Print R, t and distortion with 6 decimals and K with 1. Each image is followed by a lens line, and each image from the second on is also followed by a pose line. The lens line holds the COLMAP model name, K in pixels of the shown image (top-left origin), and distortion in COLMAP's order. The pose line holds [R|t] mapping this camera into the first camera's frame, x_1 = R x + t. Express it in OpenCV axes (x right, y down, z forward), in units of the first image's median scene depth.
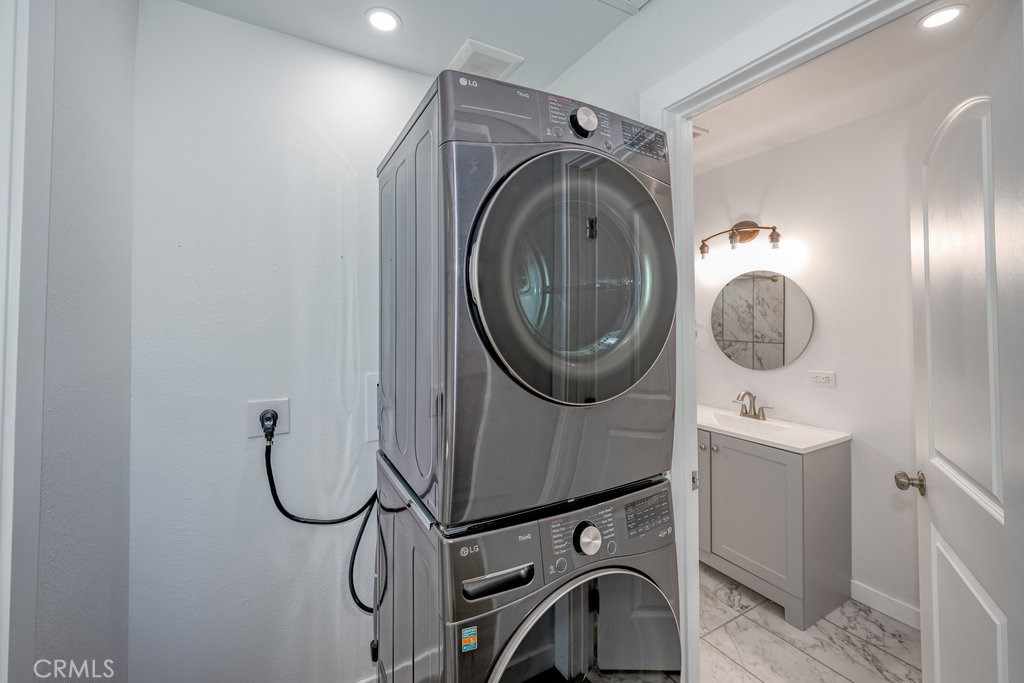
lens RADIAL K [[421.7, 0, 512.5], [0, 421.7, 309.7], [0, 0, 1]] dist [0.000892, 0.000335]
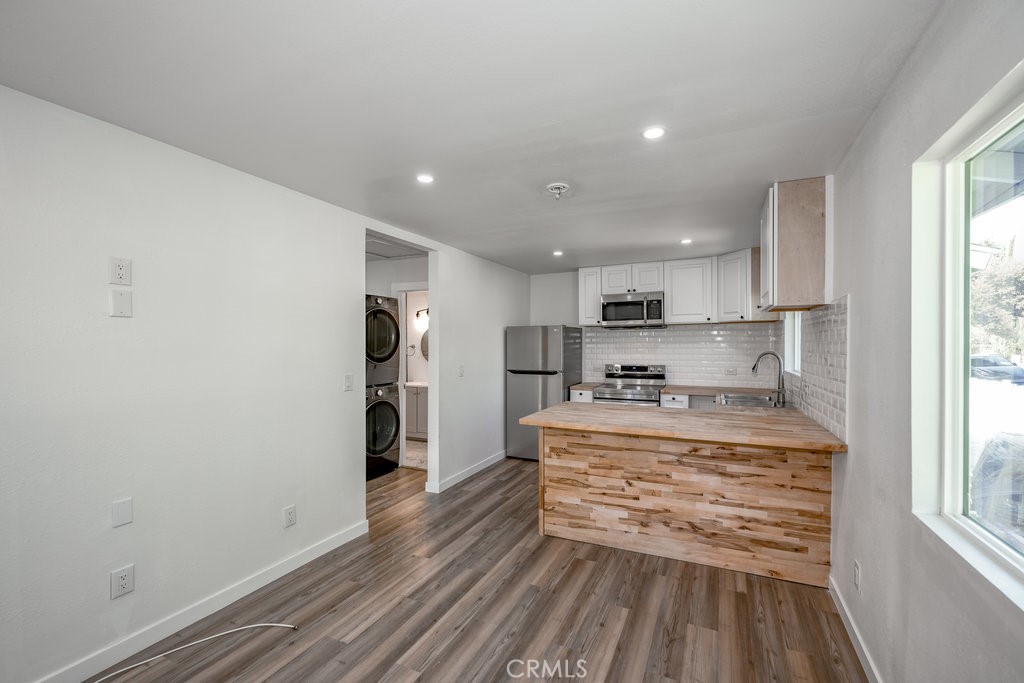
lens RADIAL K [[418.9, 0, 541.3], [0, 418.9, 345.7], [0, 0, 1]] dist [0.000219, 0.000024]
pose [[0.794905, 0.001546, 0.606731, -0.444171], [-0.017737, 0.999629, 0.020690, -0.039956], [-0.606474, -0.027208, 0.794638, -1.377448]]
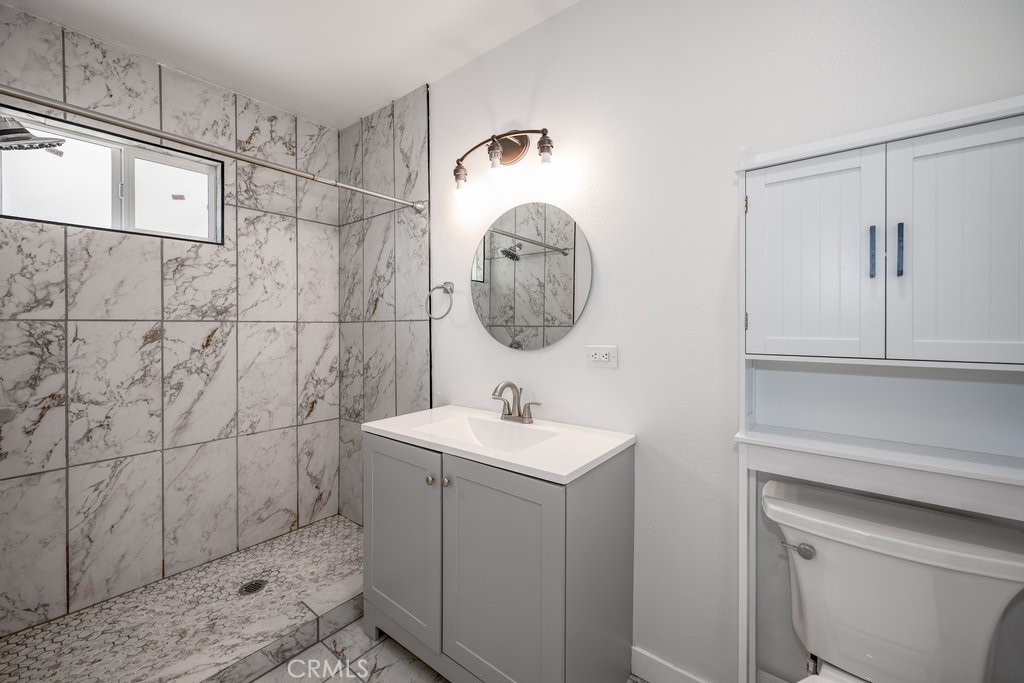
lens RADIAL K [[416.4, 0, 511.0], [0, 416.4, 325.1], [0, 0, 1]] dist [-0.000065, 0.000009]
pose [[0.926960, -0.003016, 0.375149, 0.305856], [-0.007057, 0.999651, 0.025475, 0.085312], [-0.375095, -0.026262, 0.926614, 0.383376]]
